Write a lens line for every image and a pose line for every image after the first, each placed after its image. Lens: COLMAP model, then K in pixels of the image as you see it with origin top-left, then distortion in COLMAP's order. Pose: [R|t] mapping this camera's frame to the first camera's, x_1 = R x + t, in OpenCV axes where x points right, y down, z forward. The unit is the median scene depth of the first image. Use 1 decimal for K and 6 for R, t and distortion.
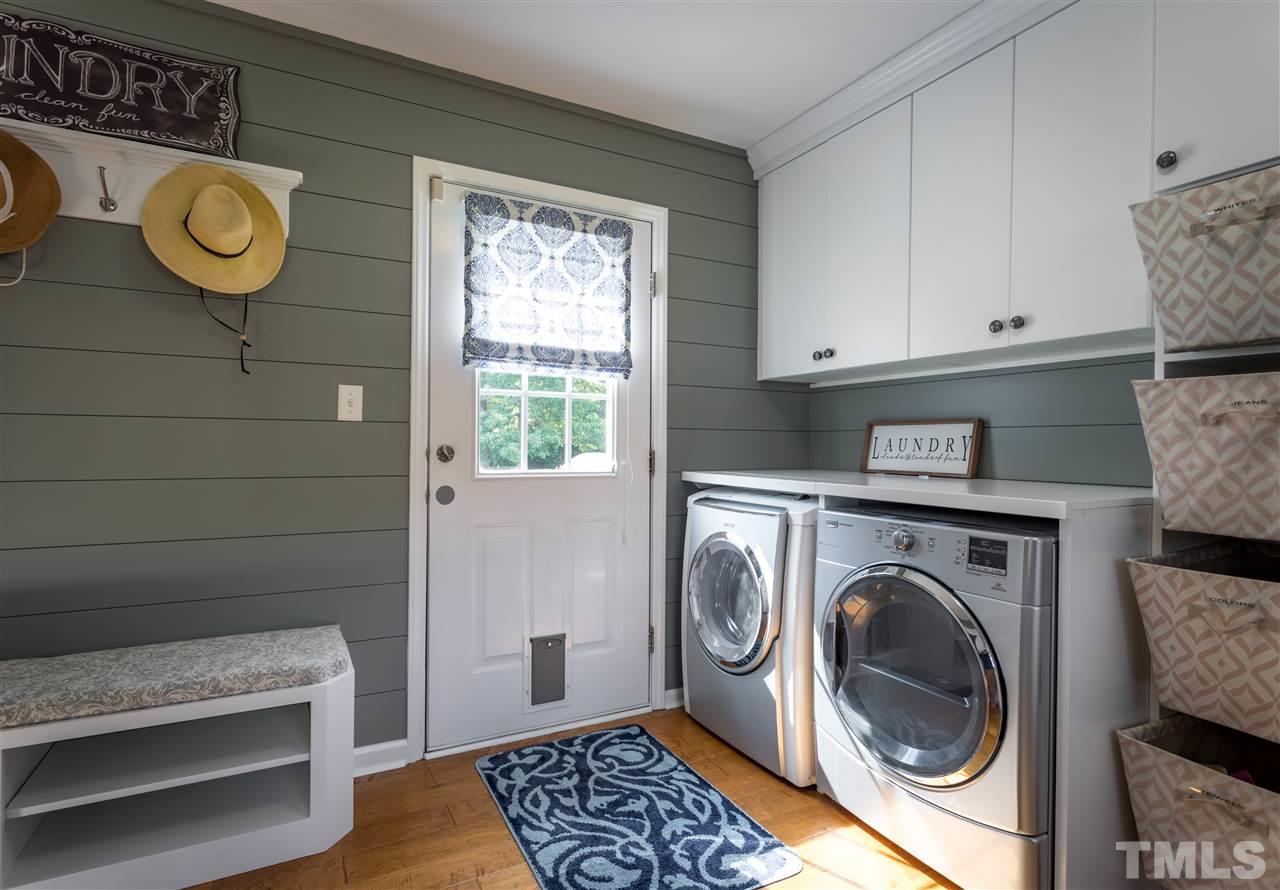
lens RADIAL K [[652.0, 0, 643.4], [0, 652.0, 450.5], [0, 0, 1]] dist [-0.001896, -0.000582]
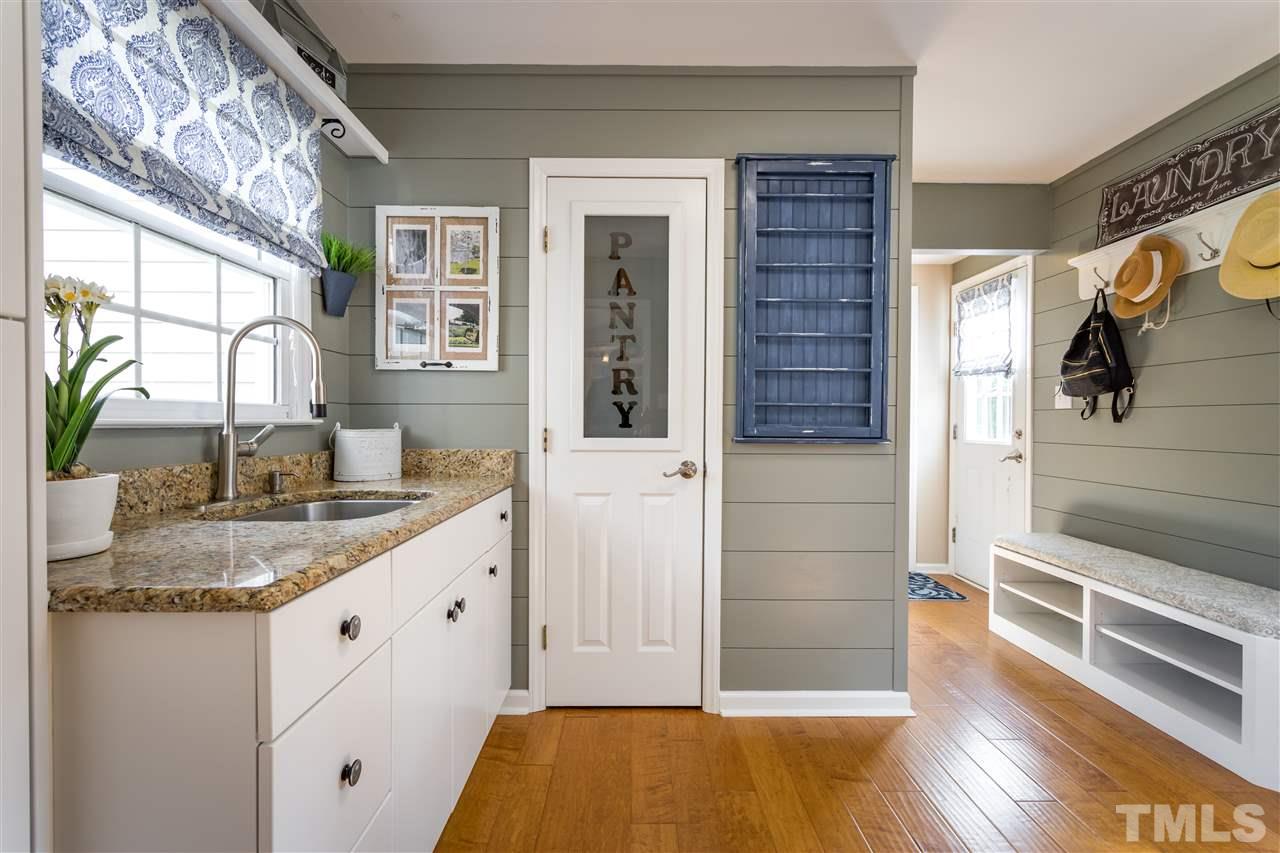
lens RADIAL K [[623.3, 0, 640.9], [0, 623.3, 425.6], [0, 0, 1]] dist [-0.003391, -0.000042]
pose [[-0.474378, 0.000593, -0.880321, 0.964292], [-0.008532, 0.999950, 0.005271, -0.005488], [0.880280, 0.010012, -0.474349, 0.565602]]
